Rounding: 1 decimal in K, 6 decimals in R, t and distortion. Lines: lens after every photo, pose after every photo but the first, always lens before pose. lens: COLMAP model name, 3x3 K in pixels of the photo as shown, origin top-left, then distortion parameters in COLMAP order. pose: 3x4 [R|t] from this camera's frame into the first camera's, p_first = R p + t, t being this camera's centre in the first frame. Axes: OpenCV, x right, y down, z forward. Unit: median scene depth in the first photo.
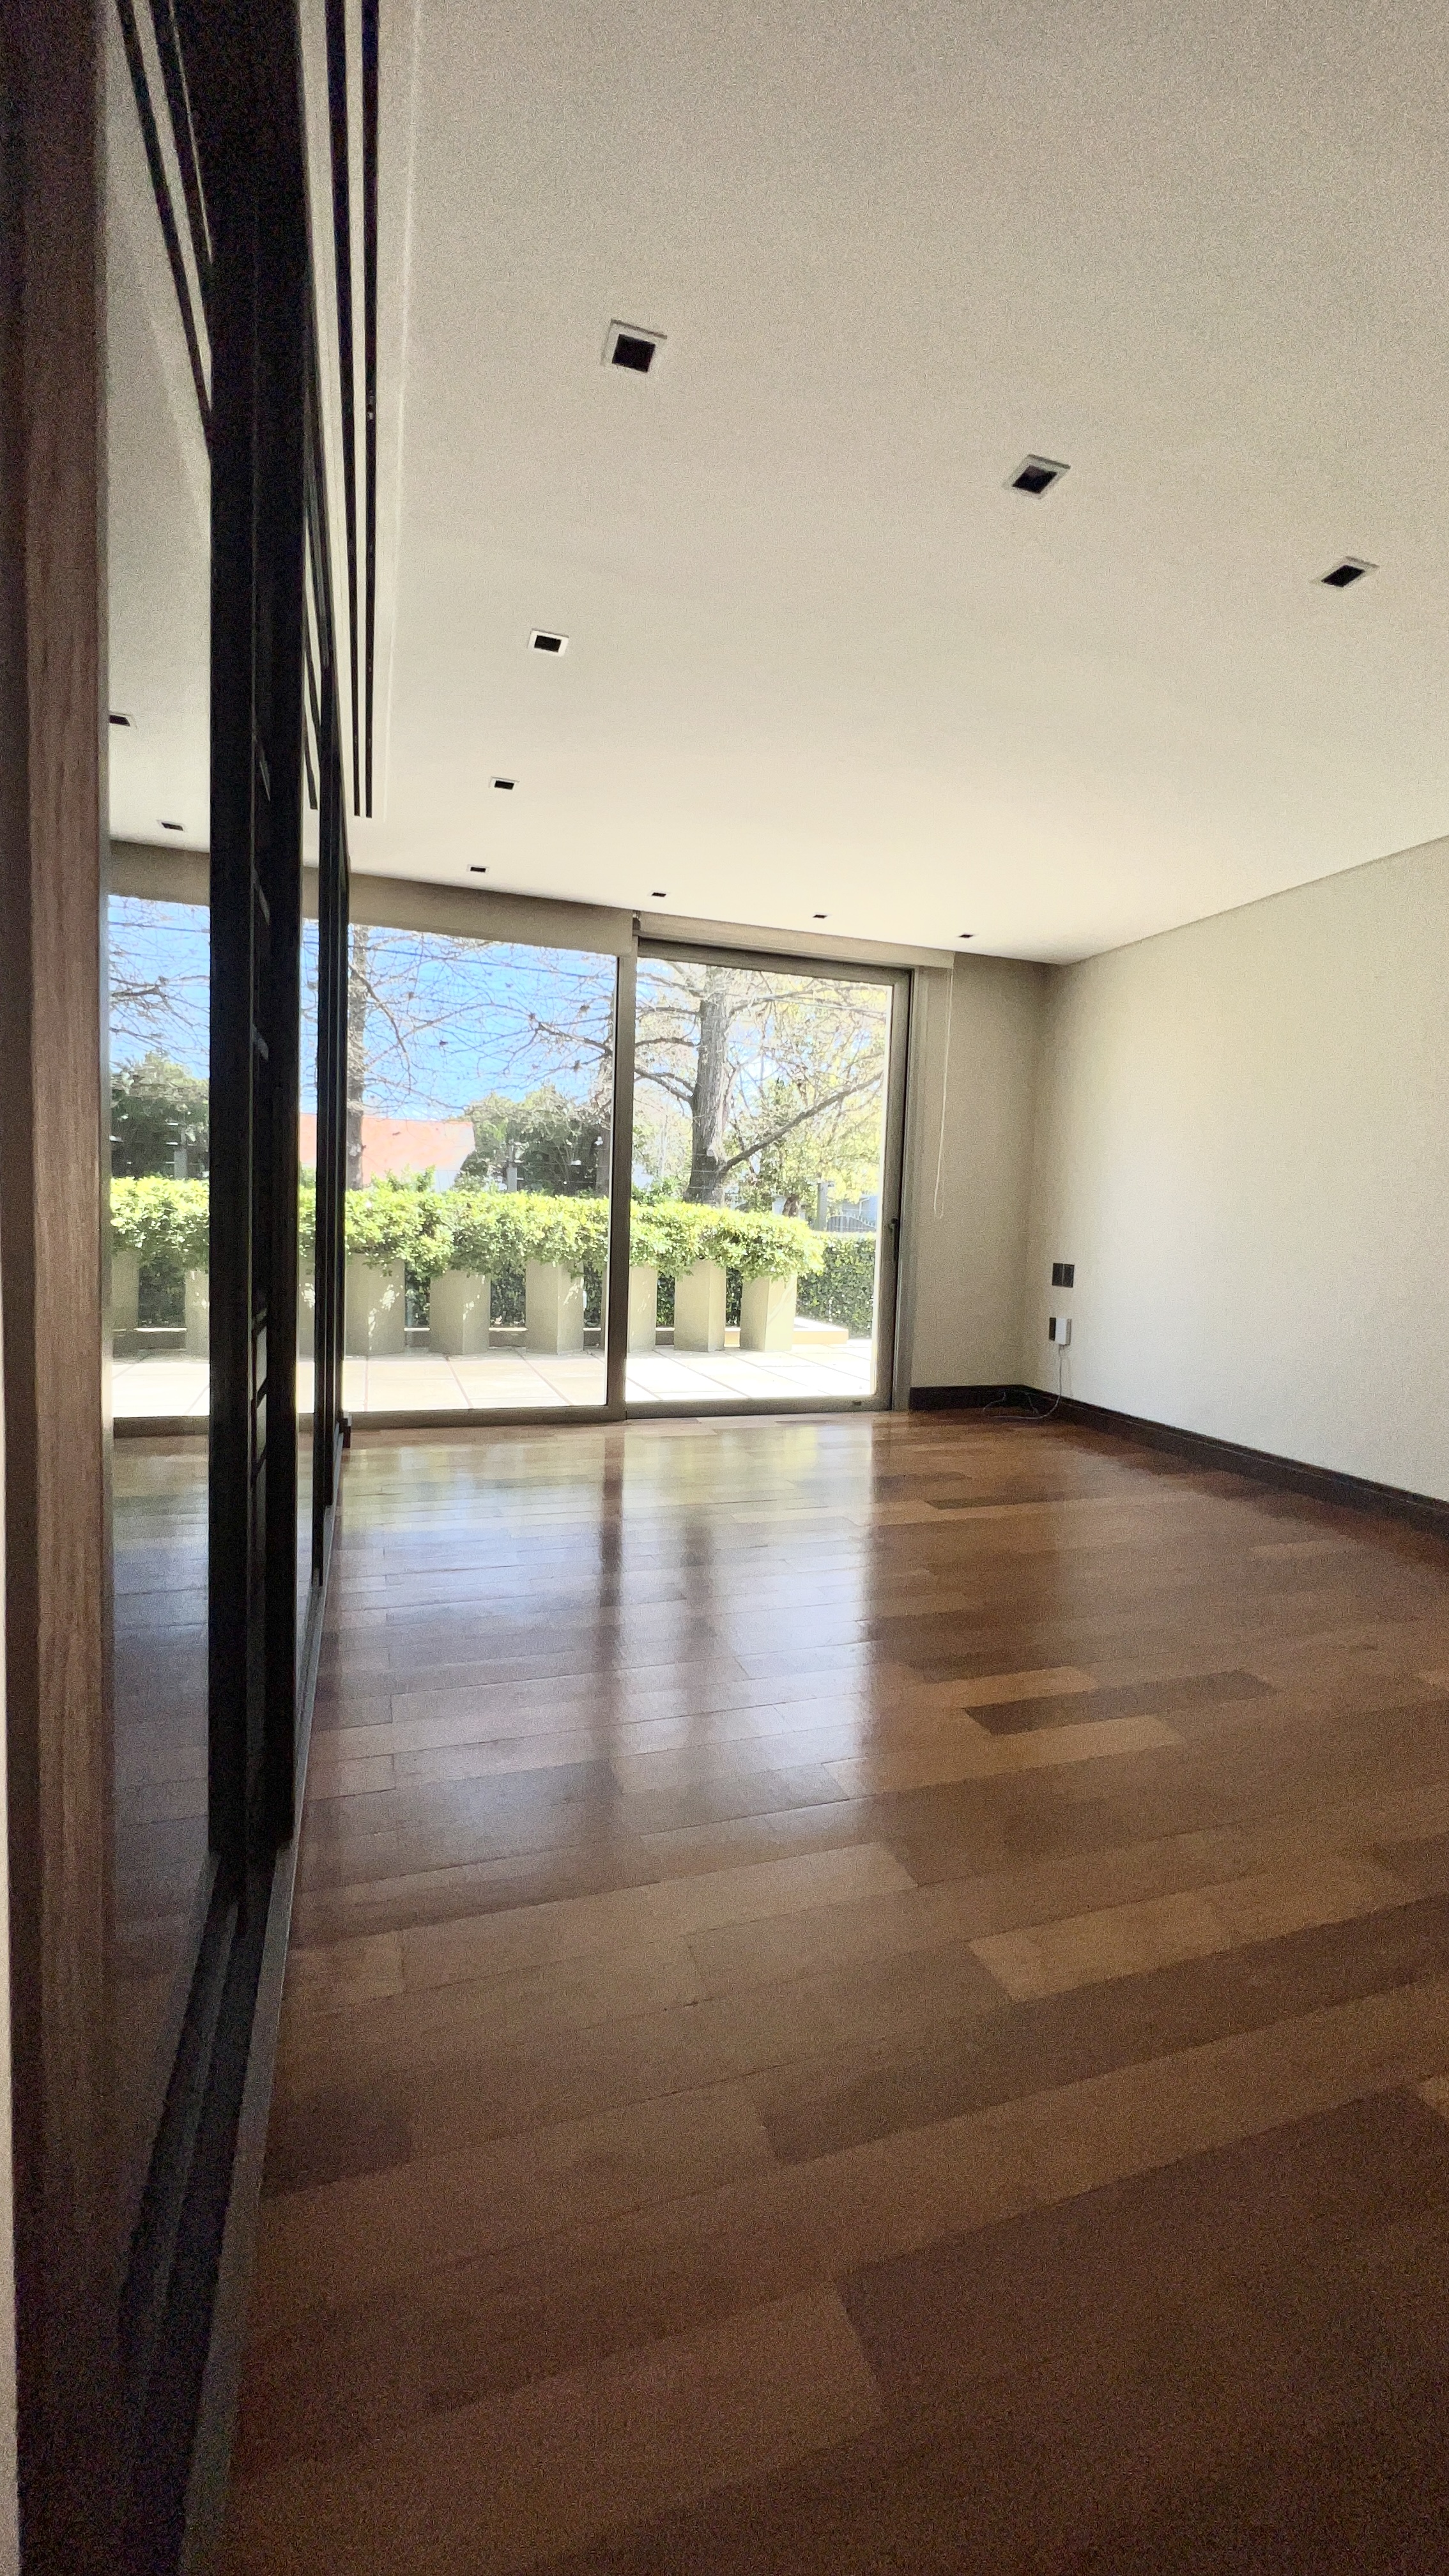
lens RADIAL K [[1019.5, 0, 733.6], [0, 1019.5, 1291.3], [0, 0, 1]] dist [-0.003594, -0.000479]
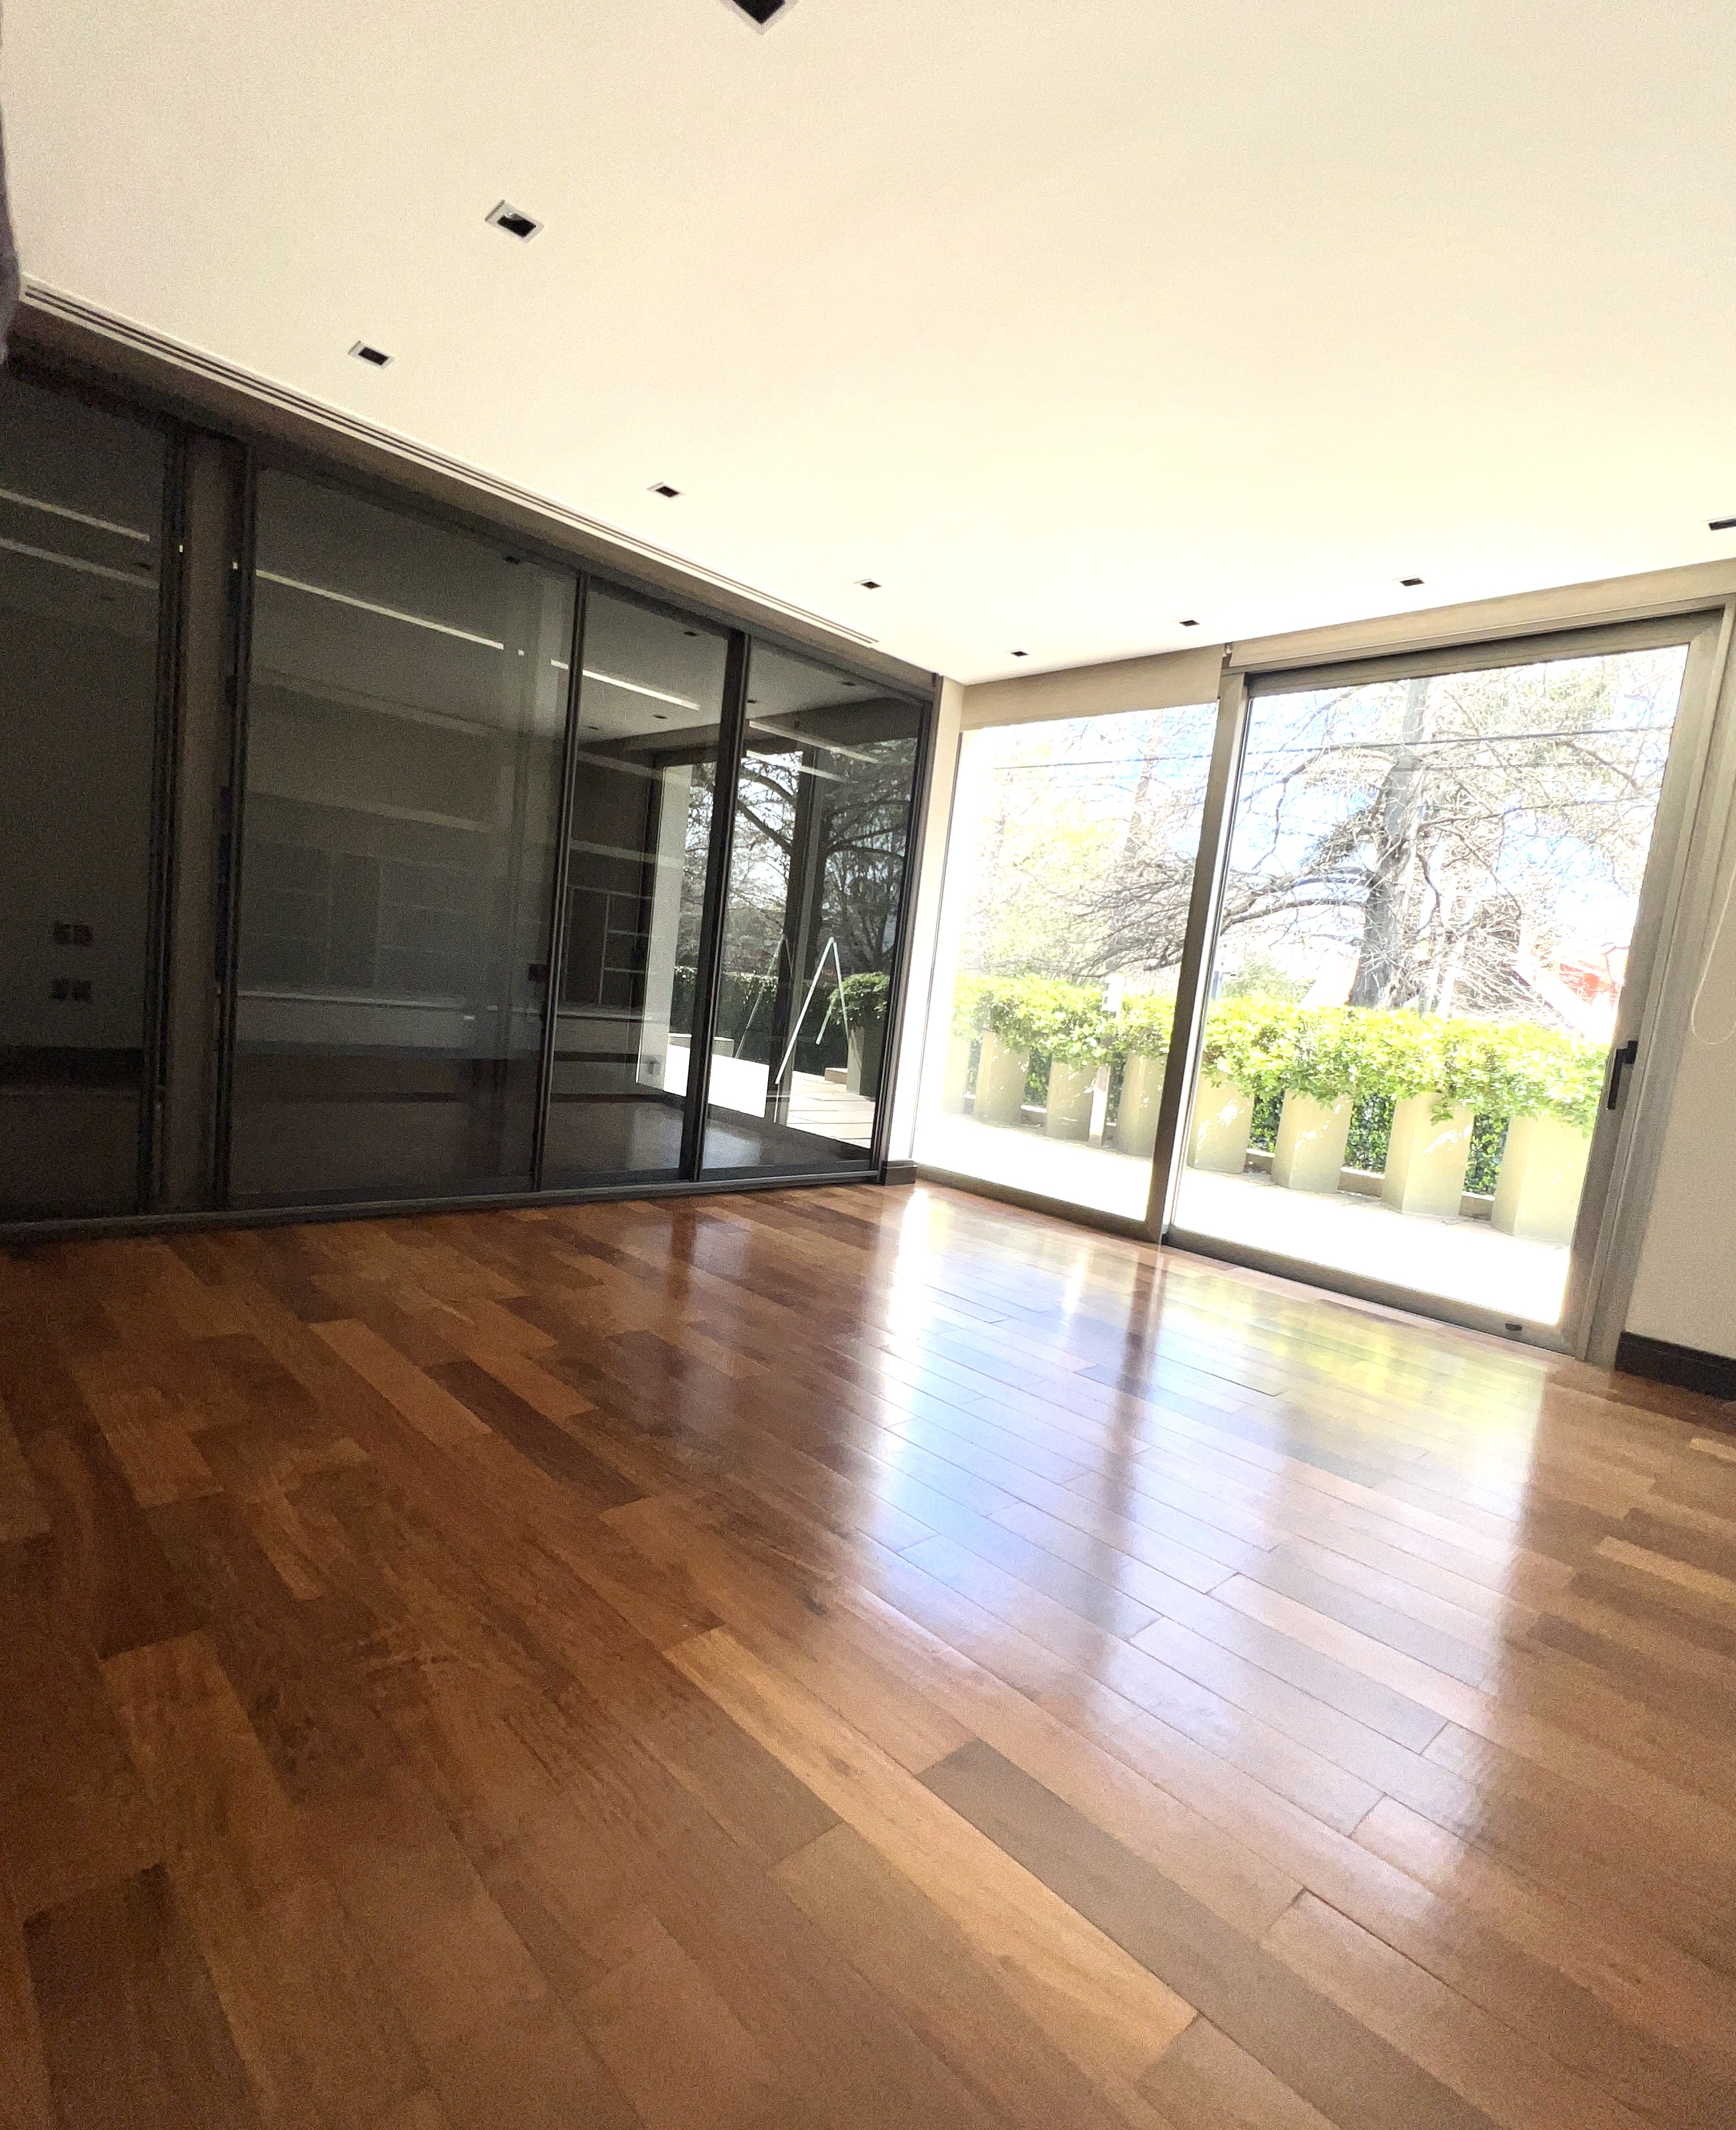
lens RADIAL K [[1090.5, 0, 865.2], [0, 1090.5, 1064.5], [0, 0, 1]] dist [0.001524, 0.000126]
pose [[0.414660, 0.077588, -0.906663, 0.578985], [-0.163014, 0.986574, 0.009872, 0.010085], [0.895256, 0.143705, 0.421741, 0.360925]]
